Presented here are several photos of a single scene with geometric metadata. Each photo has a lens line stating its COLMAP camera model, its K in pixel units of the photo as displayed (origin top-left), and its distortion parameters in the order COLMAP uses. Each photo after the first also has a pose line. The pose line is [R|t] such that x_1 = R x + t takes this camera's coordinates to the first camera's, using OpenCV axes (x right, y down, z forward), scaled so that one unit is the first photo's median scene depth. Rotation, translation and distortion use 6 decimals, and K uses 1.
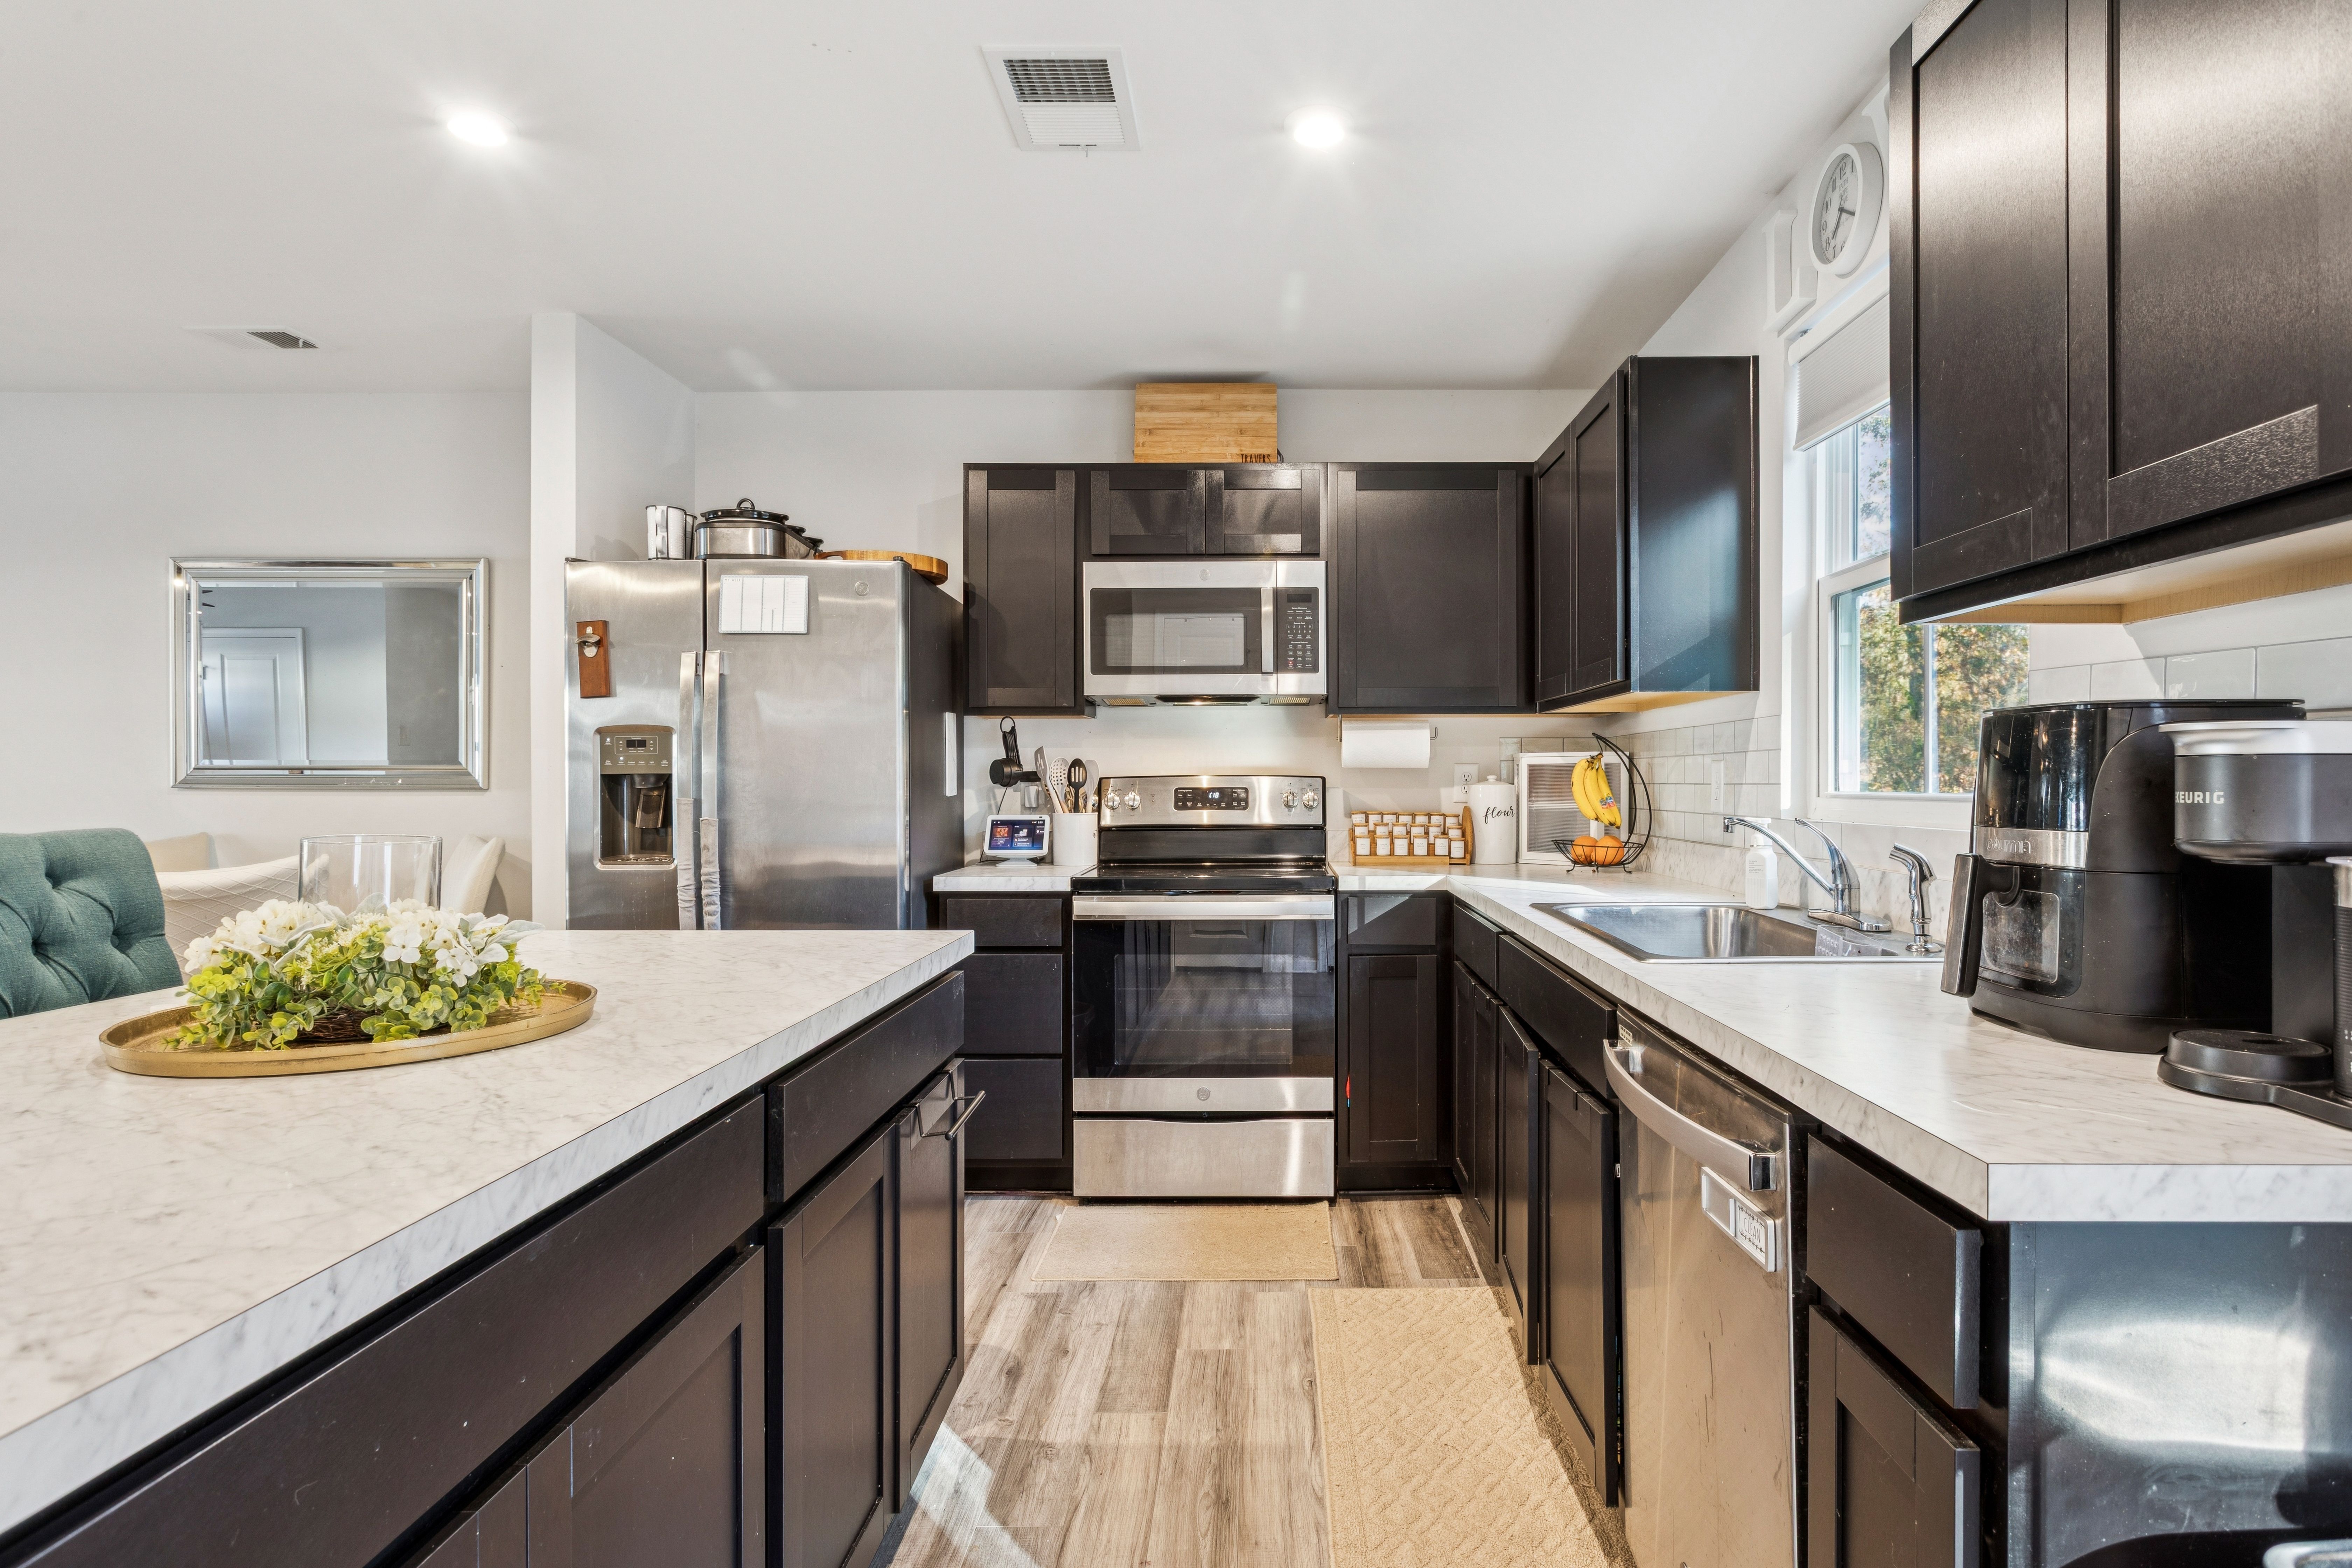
lens RADIAL K [[1289.2, 0, 1286.2], [0, 1289.2, 782.6], [0, 0, 1]] dist [-0.000967, 0.000116]
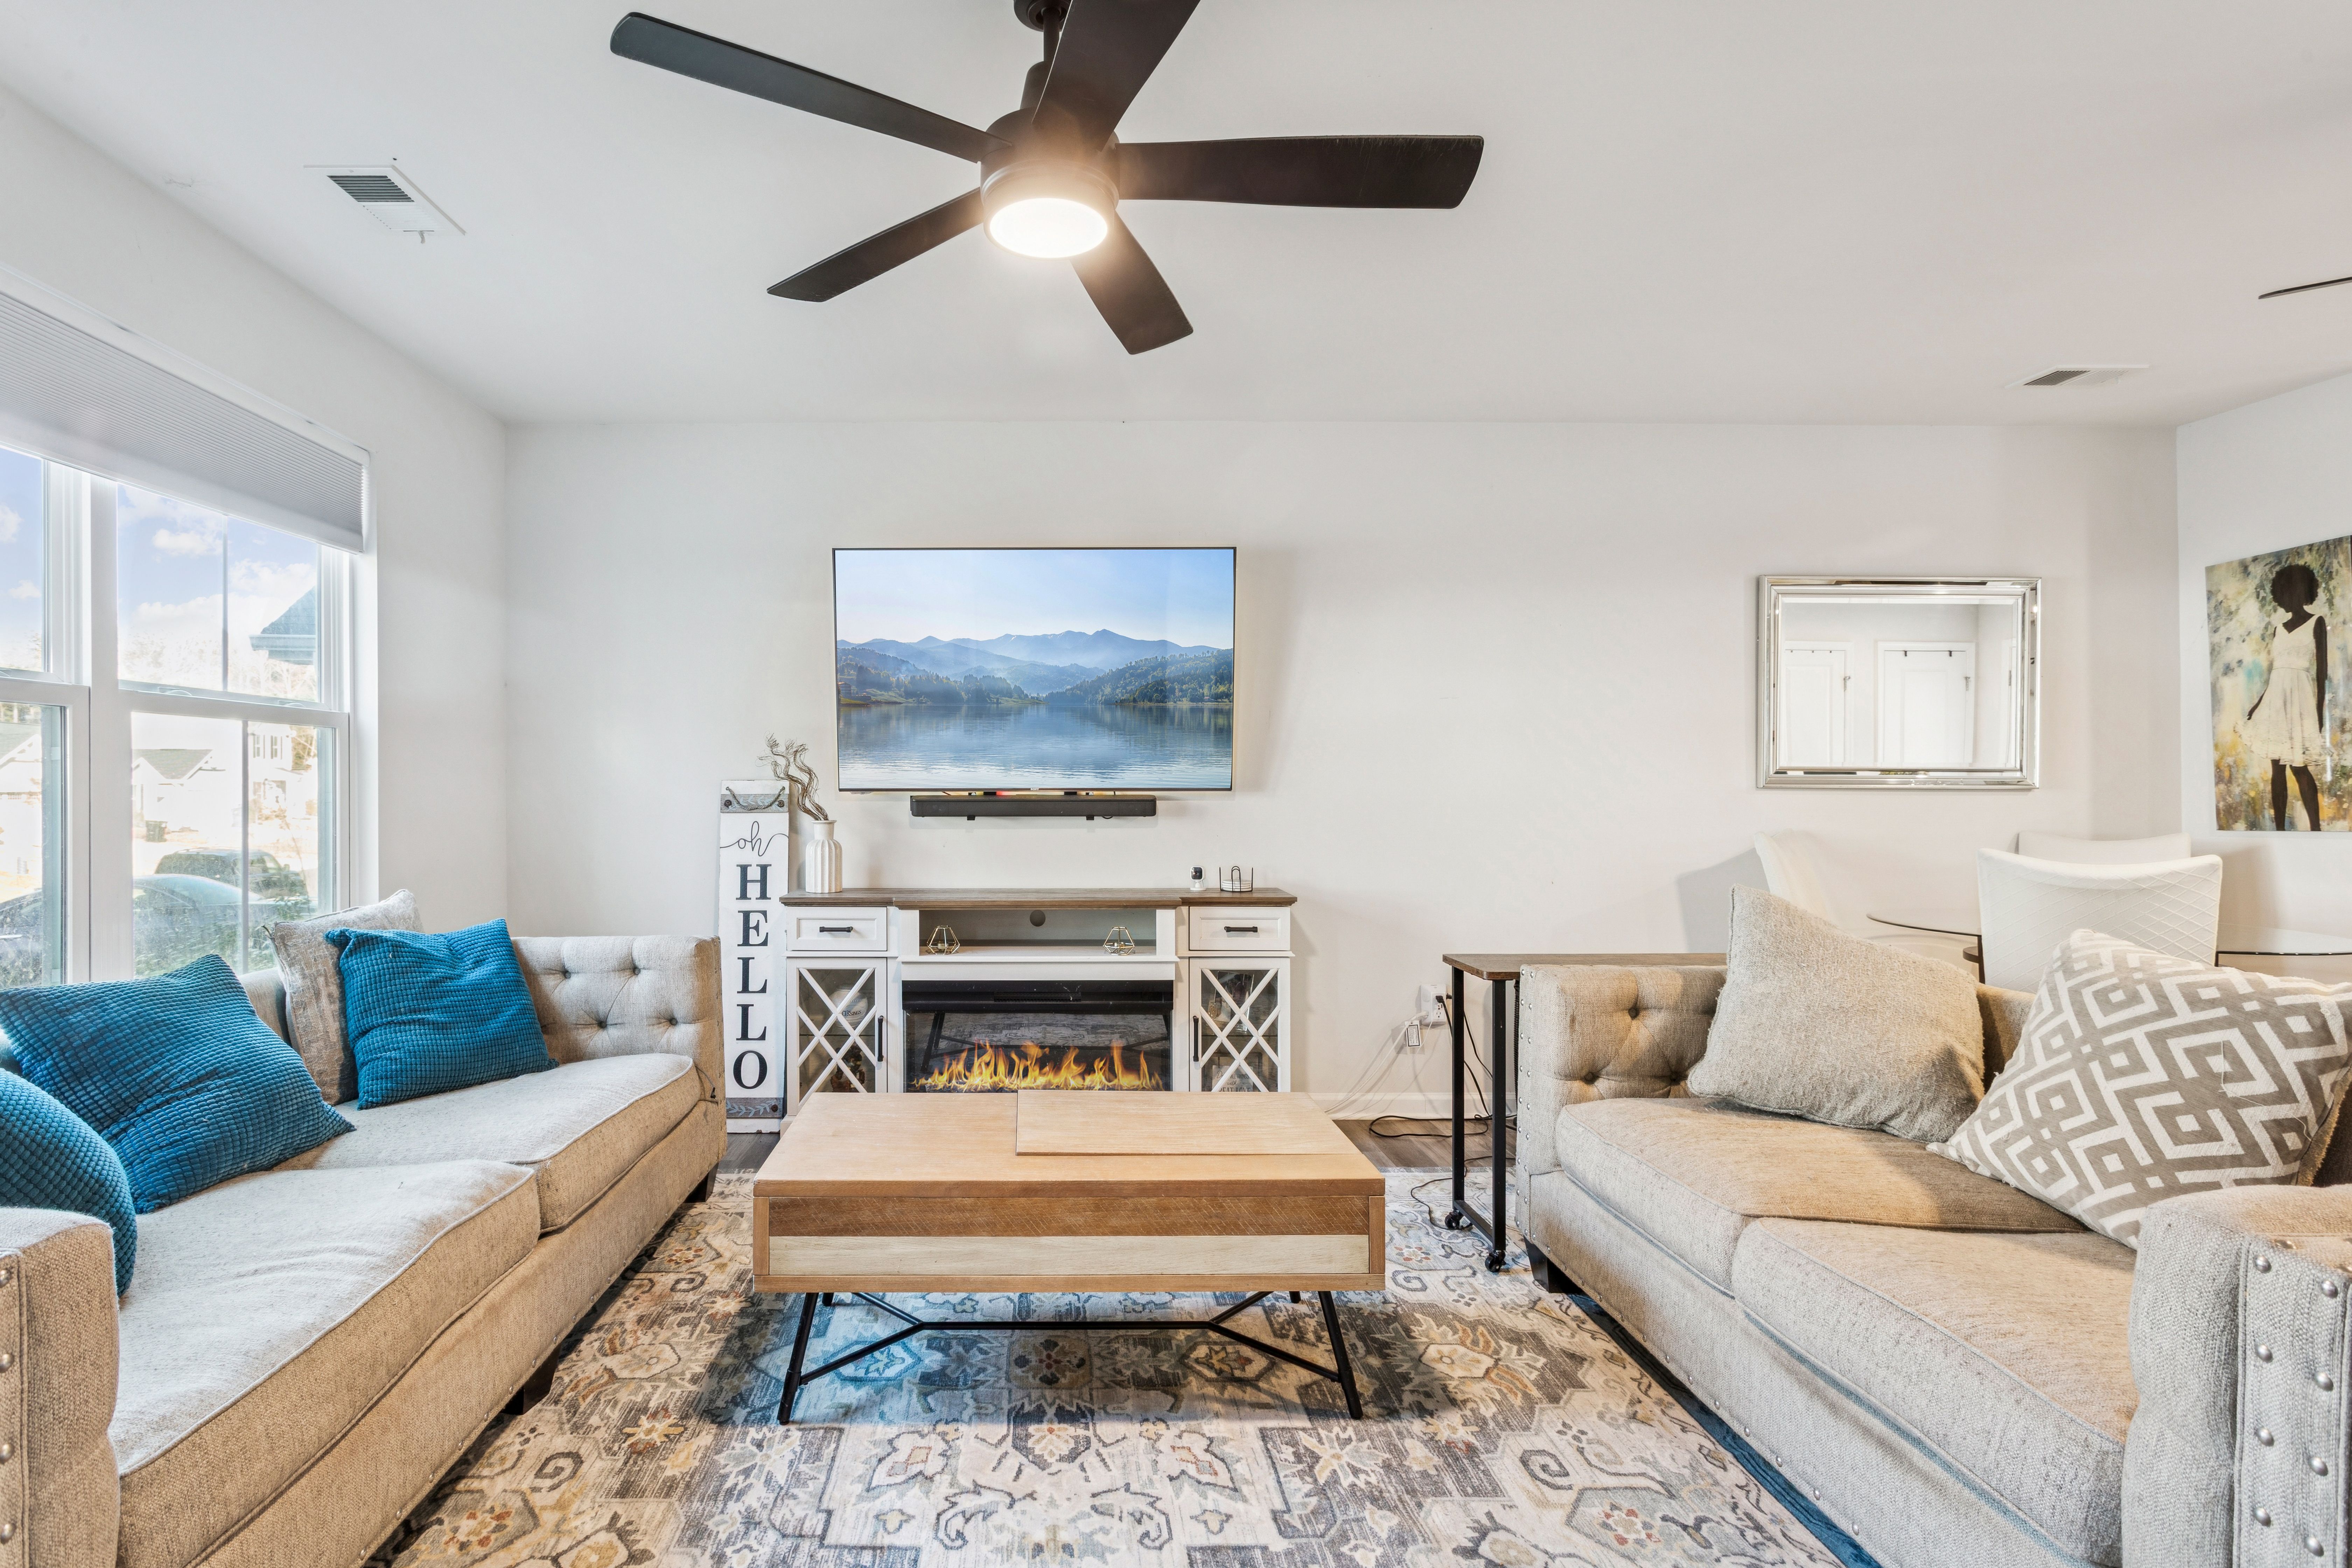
lens RADIAL K [[1164.4, 0, 1055.9], [0, 1164.4, 779.7], [0, 0, 1]] dist [-0.008763, -0.001662]
pose [[0.999978, 0.001787, 0.006310, -1.727464], [-0.001743, 0.999974, -0.006951, 0.006402], [-0.006322, 0.006940, 0.999956, 0.028517]]
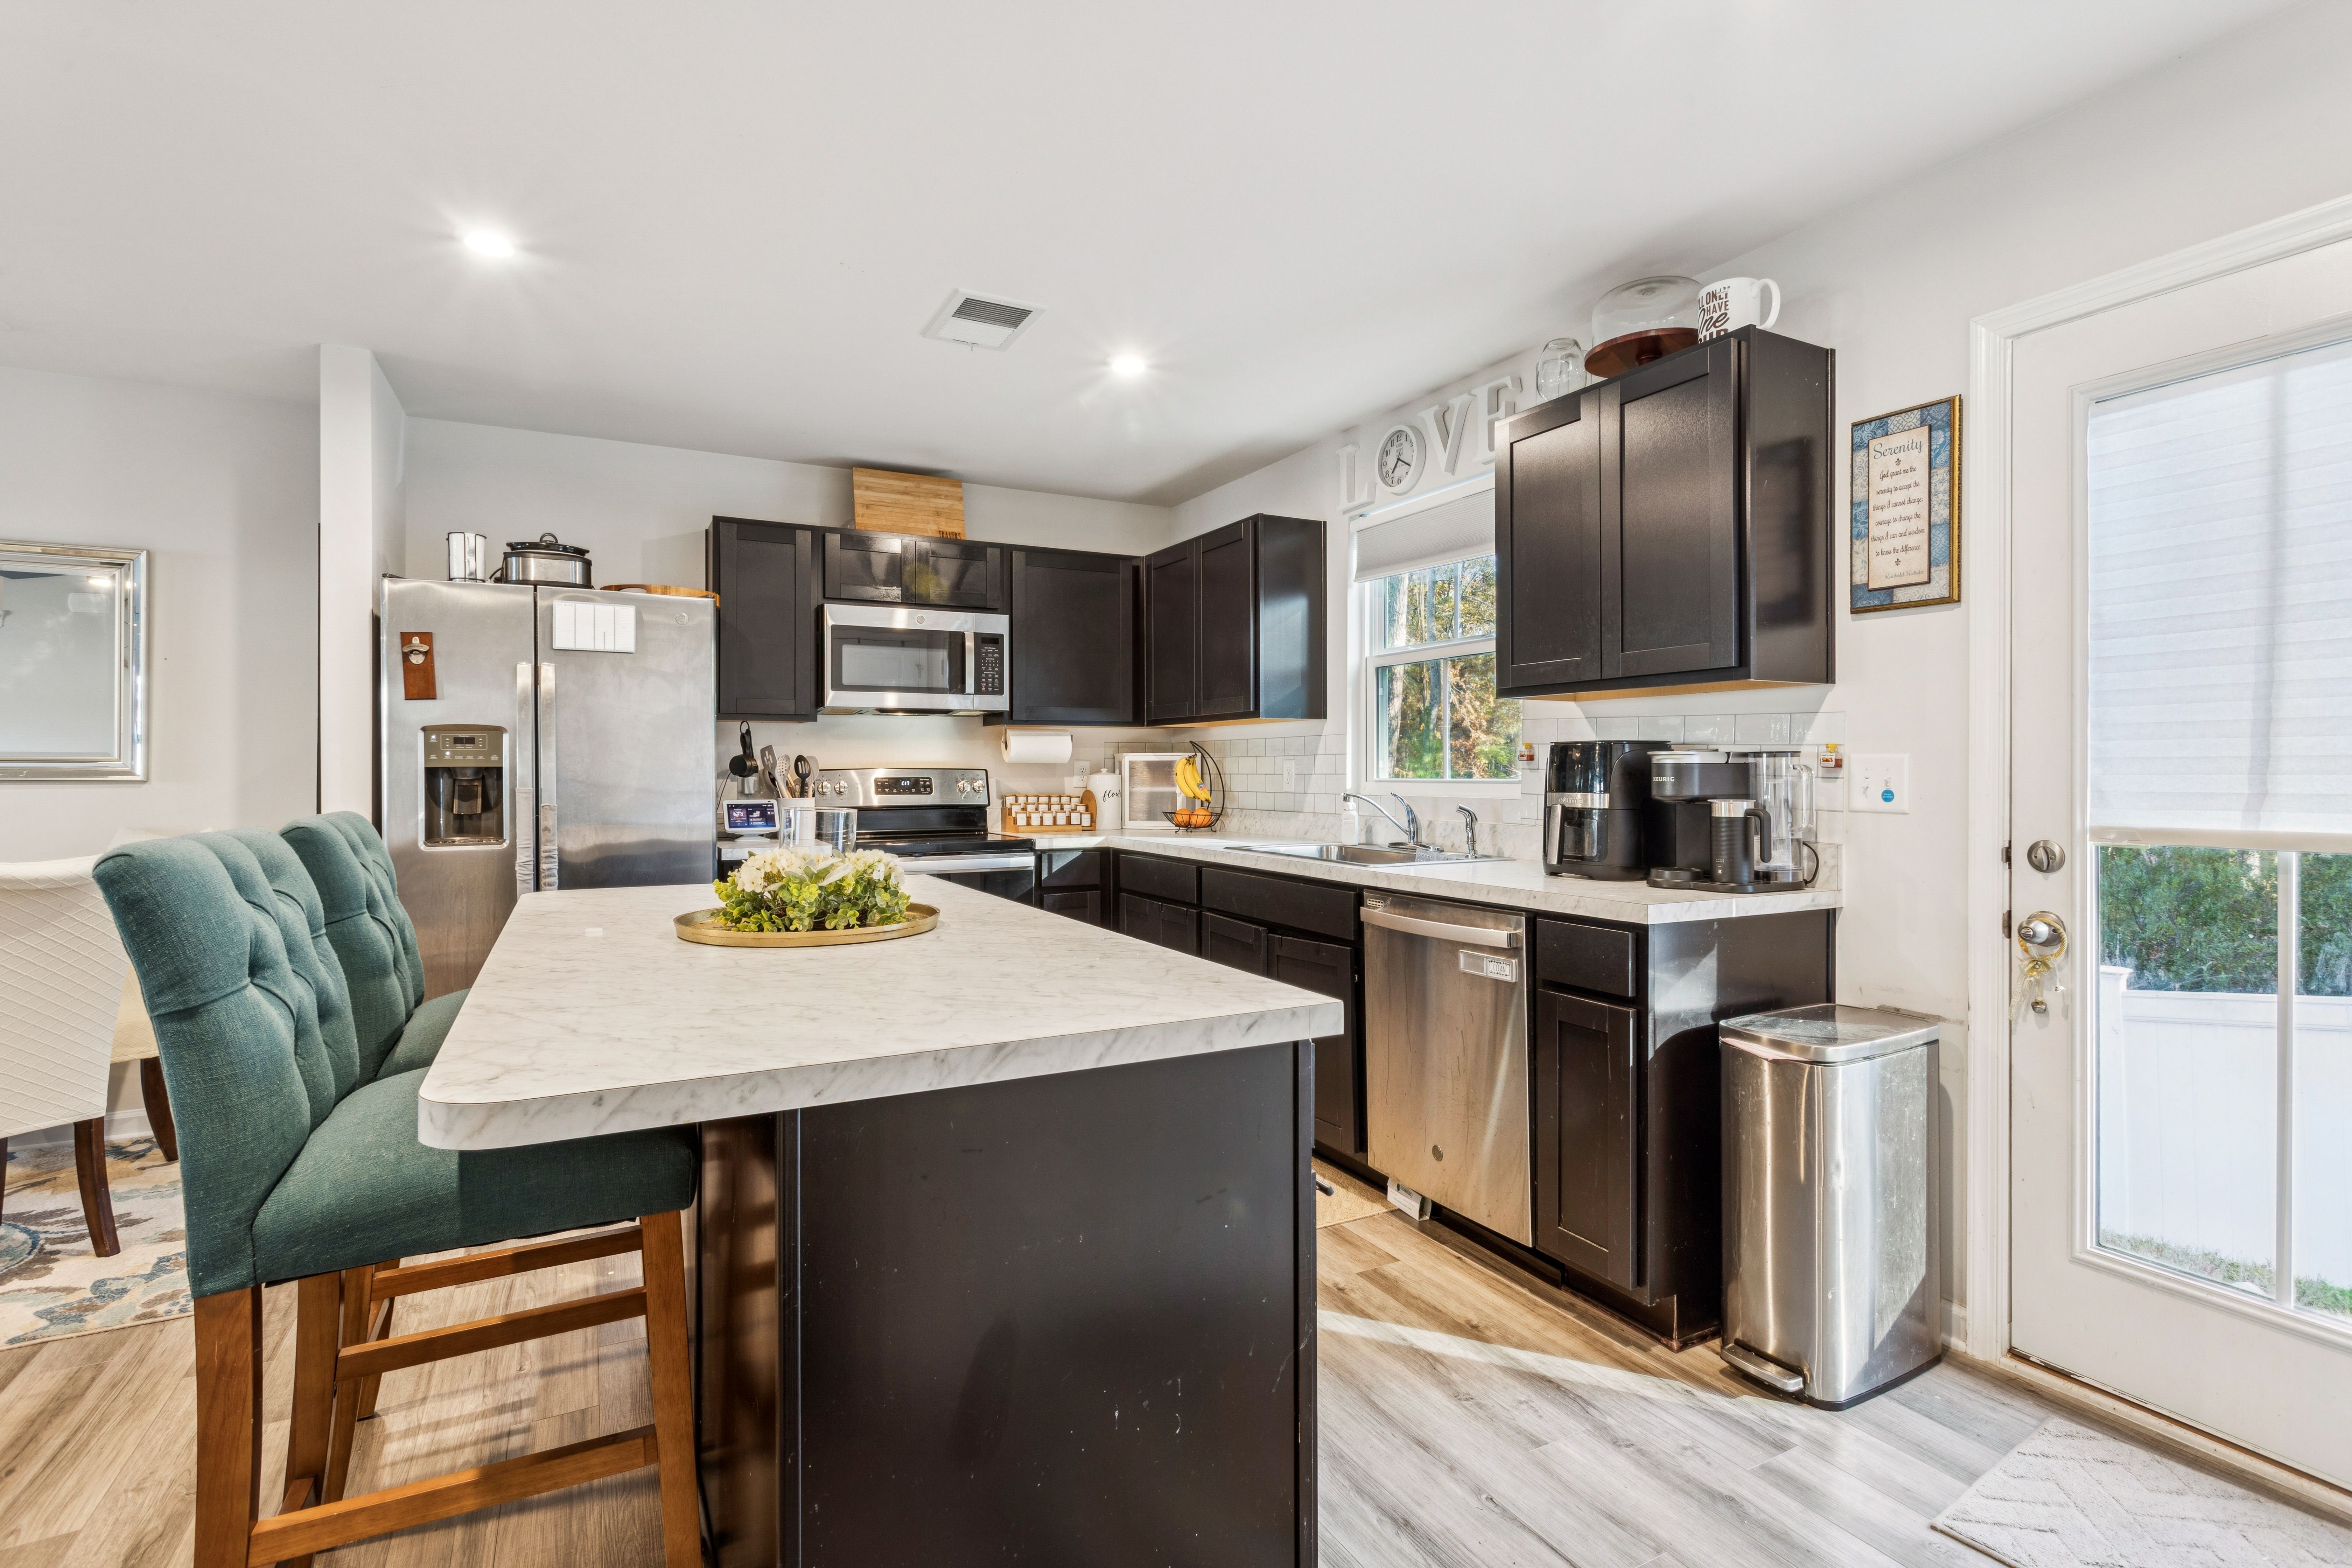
lens RADIAL K [[1105.8, 0, 1219.5], [0, 1105.8, 771.8], [0, 0, 1]] dist [0.001045, 0.000392]
pose [[0.882341, -0.000452, 0.470610, -0.351301], [0.000932, 0.999999, -0.000786, -0.000857], [-0.470609, 0.001132, 0.882341, -0.176920]]
